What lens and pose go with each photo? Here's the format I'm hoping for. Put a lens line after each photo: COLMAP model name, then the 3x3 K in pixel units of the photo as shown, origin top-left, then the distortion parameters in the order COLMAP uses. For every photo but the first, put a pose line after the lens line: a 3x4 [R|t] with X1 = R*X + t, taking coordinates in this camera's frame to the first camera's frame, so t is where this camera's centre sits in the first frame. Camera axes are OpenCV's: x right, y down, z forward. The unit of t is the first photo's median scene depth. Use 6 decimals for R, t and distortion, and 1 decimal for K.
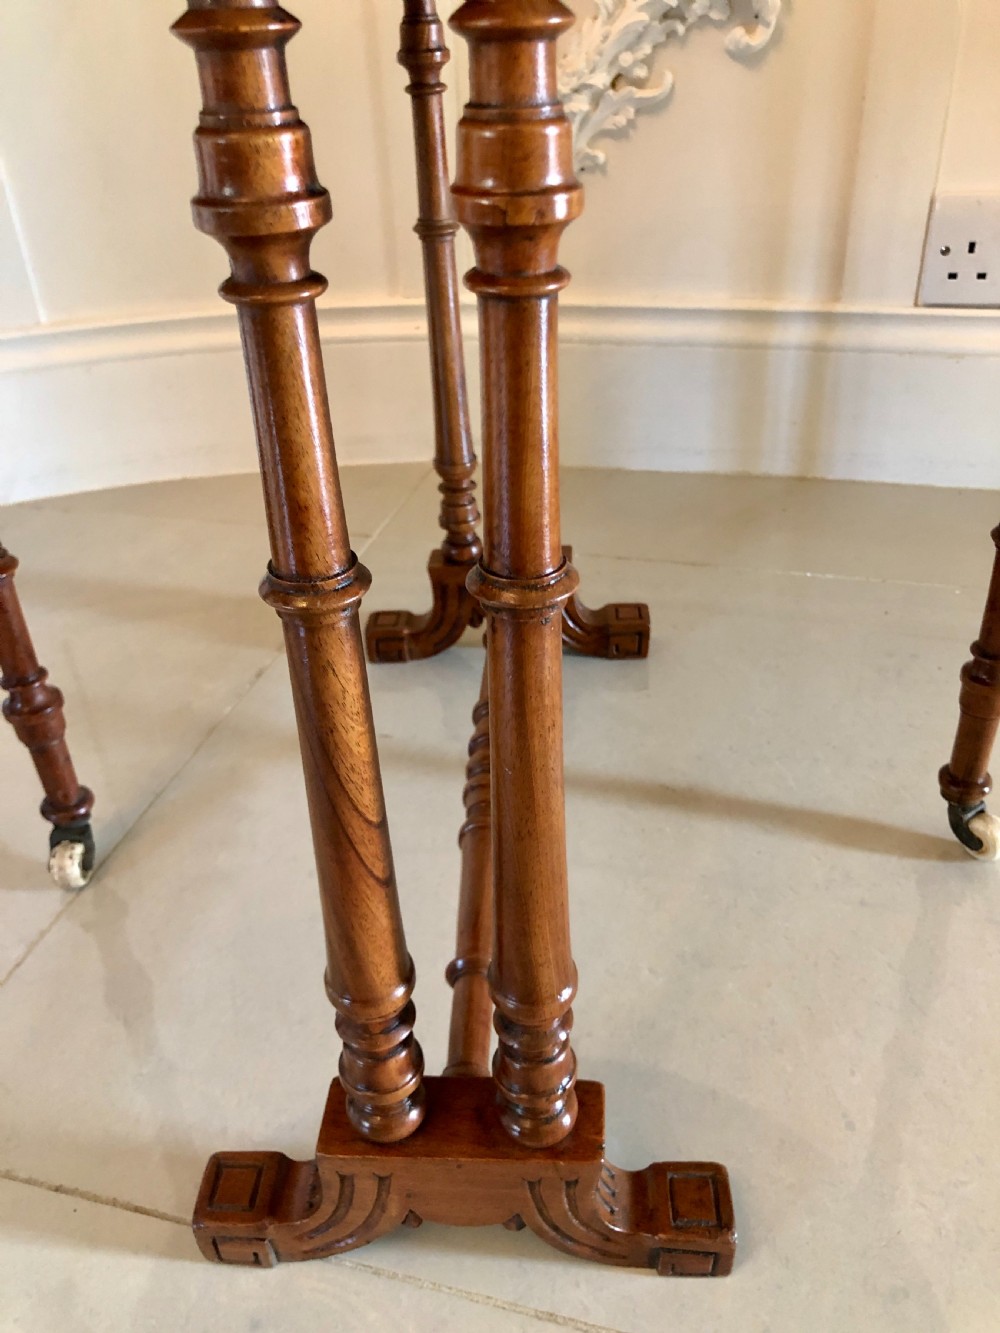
lens RADIAL K [[1111.8, 0, 500.0], [0, 1111.8, 666.5], [0, 0, 1]] dist [0.019750, -0.004670]
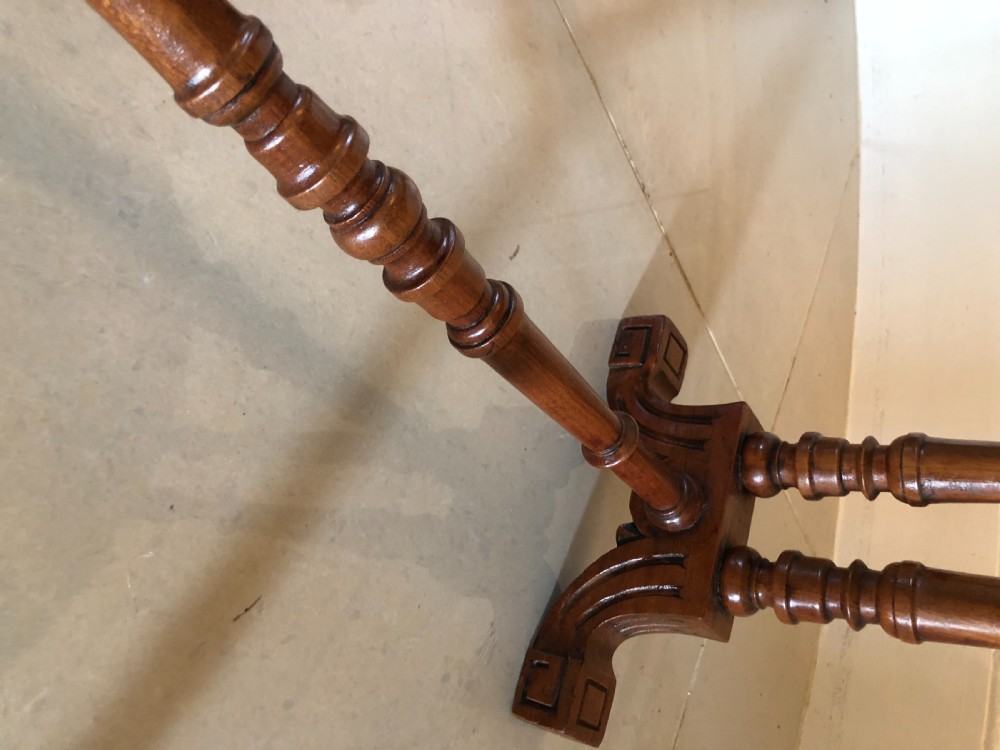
lens RADIAL K [[839.9, 0, 500.0], [0, 839.9, 375.0], [0, 0, 1]] dist [-0.000676, -0.005590]
pose [[-0.304694, 0.886353, -0.348625, 0.242052], [-0.950286, -0.258246, 0.173968, -0.061457], [0.064166, 0.384301, 0.920975, 0.949856]]
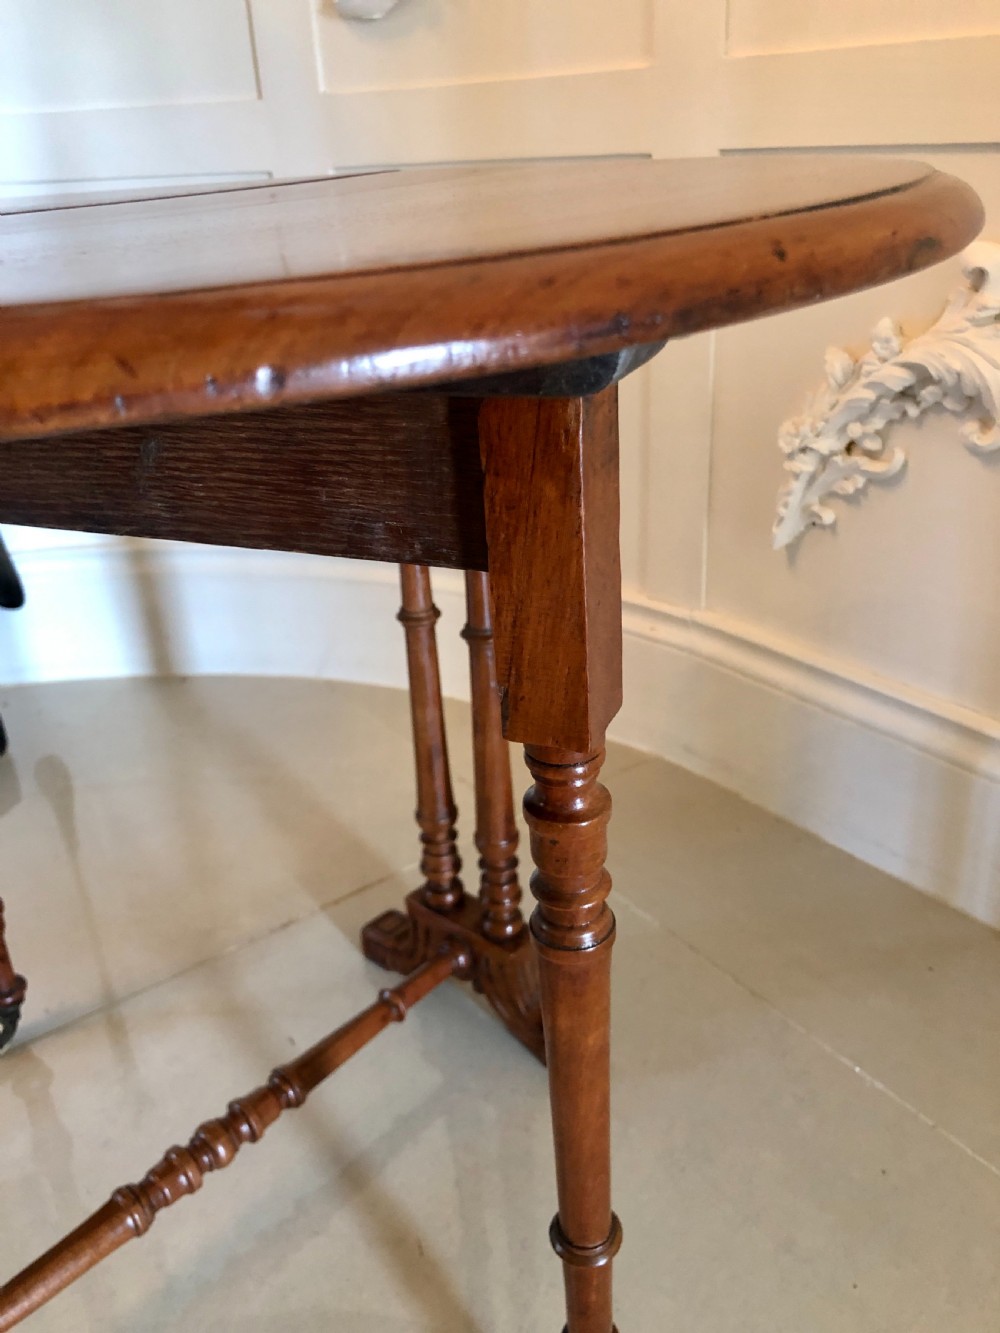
lens RADIAL K [[1119.5, 0, 493.2], [0, 1119.5, 649.4], [0, 0, 1]] dist [-0.000676, -0.005590]
pose [[0.783409, 0.269223, -0.560169, 0.911641], [-0.322108, 0.946692, 0.004515, -0.598323], [0.531524, 0.176898, 0.828366, 0.274046]]
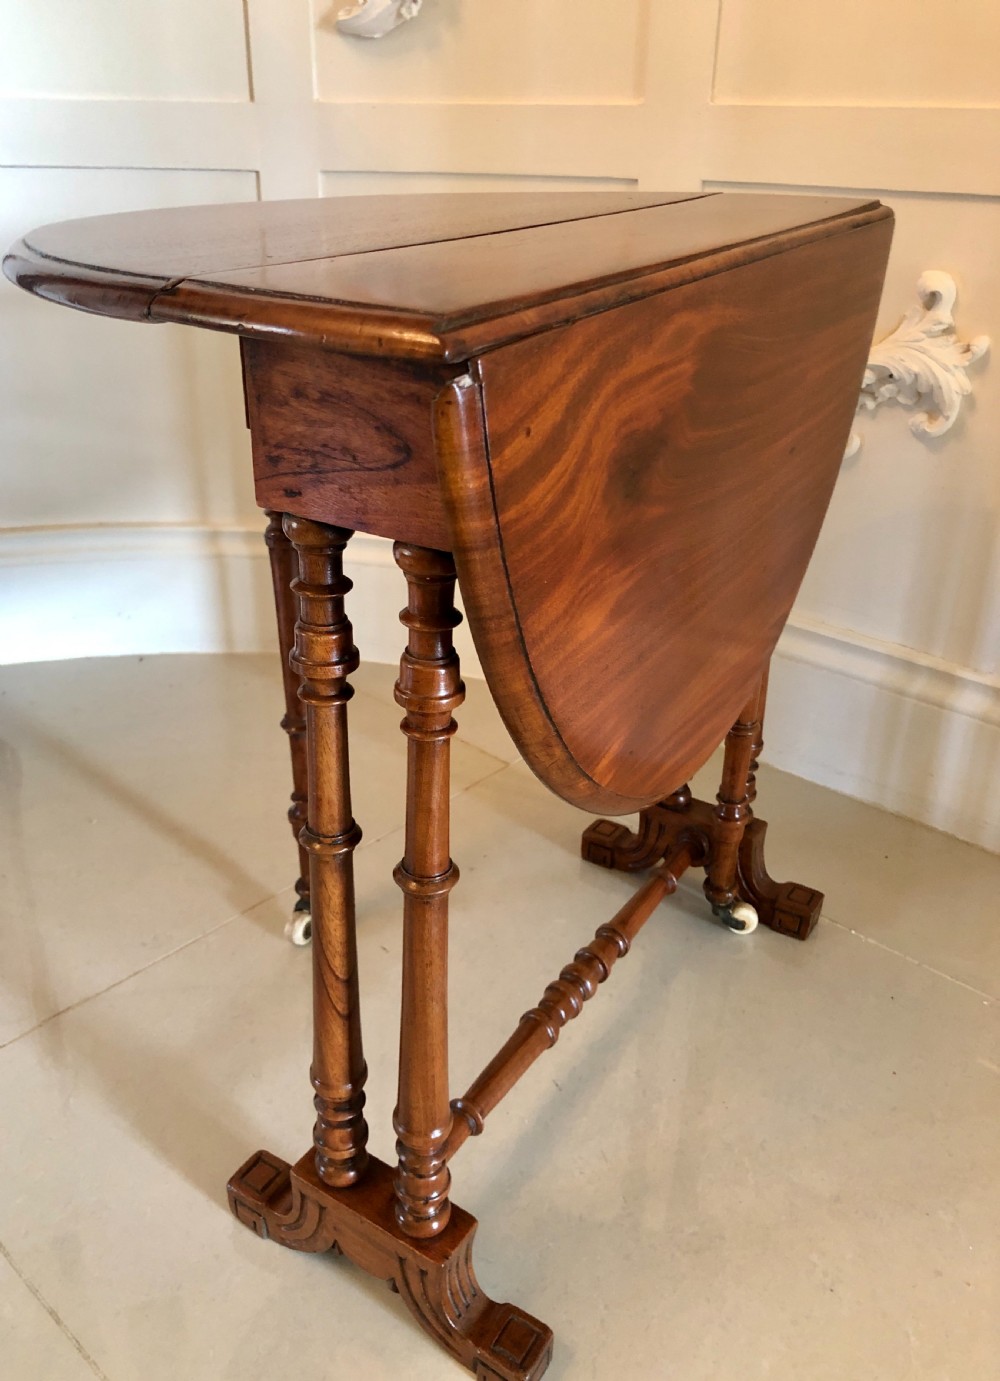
lens RADIAL K [[1135.9, 0, 498.9], [0, 1135.9, 662.2], [0, 0, 1]] dist [-0.001989, -0.002464]
pose [[0.866407, 0.273031, -0.418082, 0.500736], [-0.320753, 0.946000, -0.046918, -0.225845], [0.382696, 0.174751, 0.907197, -0.398850]]
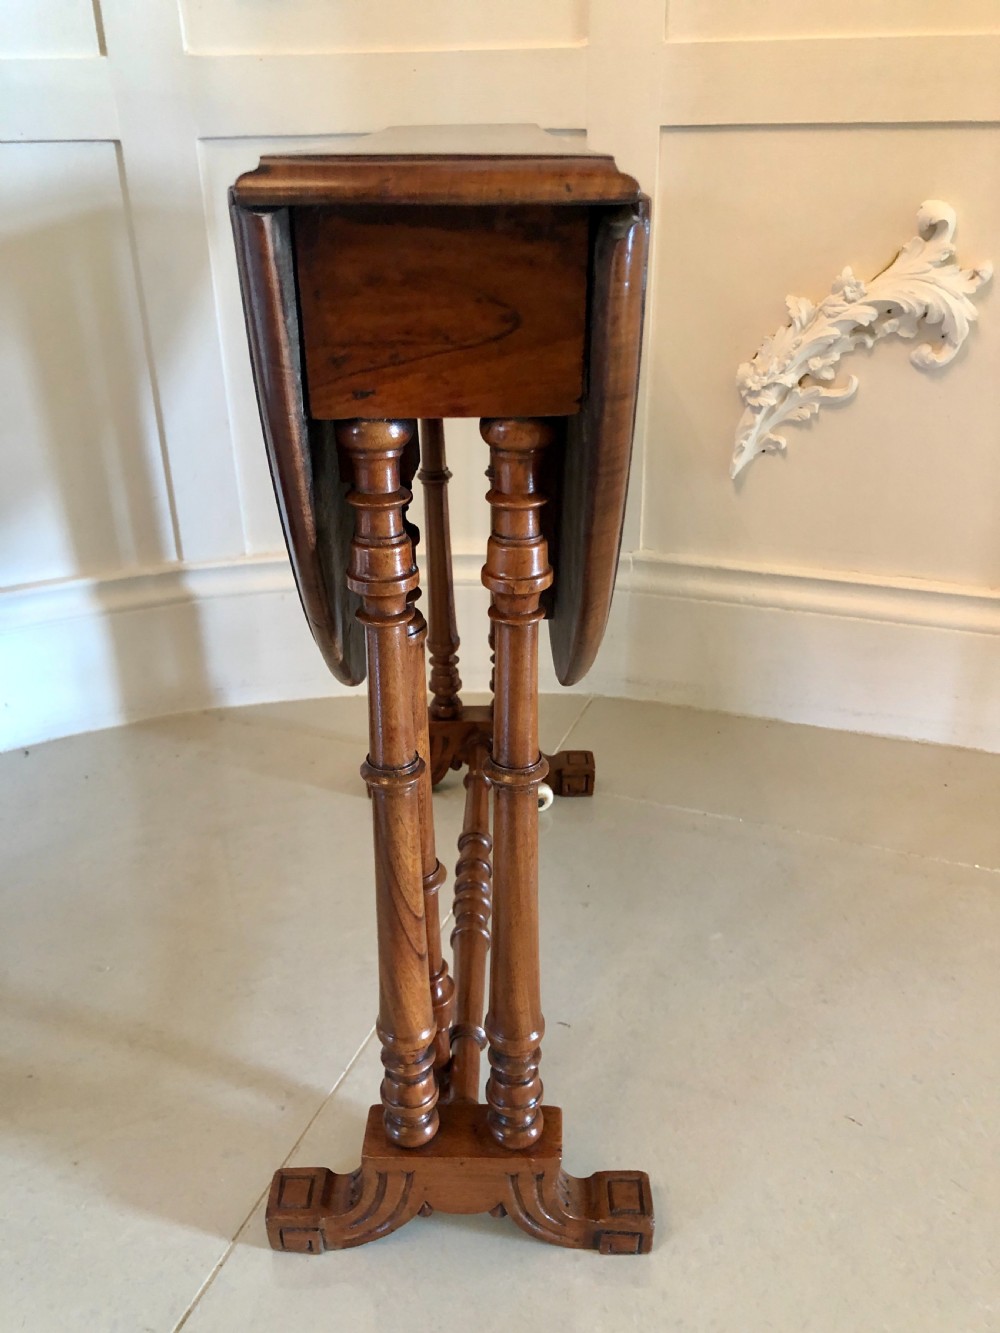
lens RADIAL K [[1106.0, 0, 501.2], [0, 1106.0, 643.0], [0, 0, 1]] dist [0.026623, -0.006859]
pose [[0.998937, 0.011311, 0.044681, -0.052351], [-0.005525, 0.991816, -0.127555, -0.034353], [-0.045758, 0.127172, 0.990825, -0.466503]]
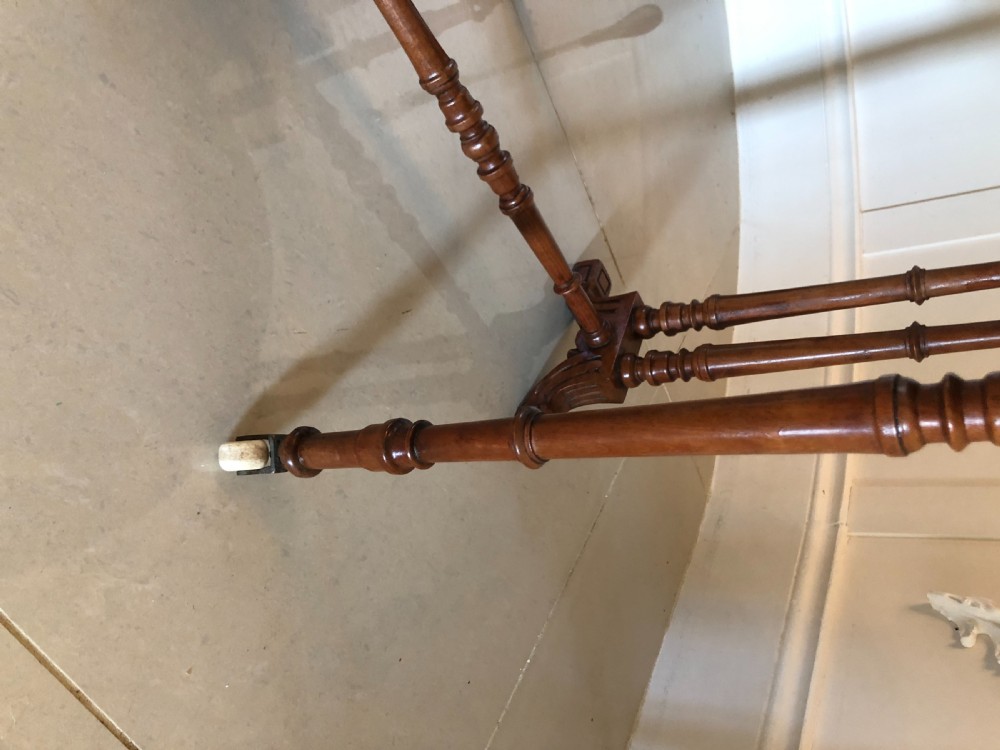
lens RADIAL K [[839.9, 0, 500.0], [0, 839.9, 375.0], [0, 0, 1]] dist [-0.000676, -0.005590]
pose [[-0.334150, 0.794821, -0.506560, 0.957949], [-0.942479, -0.286778, 0.171732, -0.237028], [-0.008774, 0.534807, 0.844929, 0.459210]]
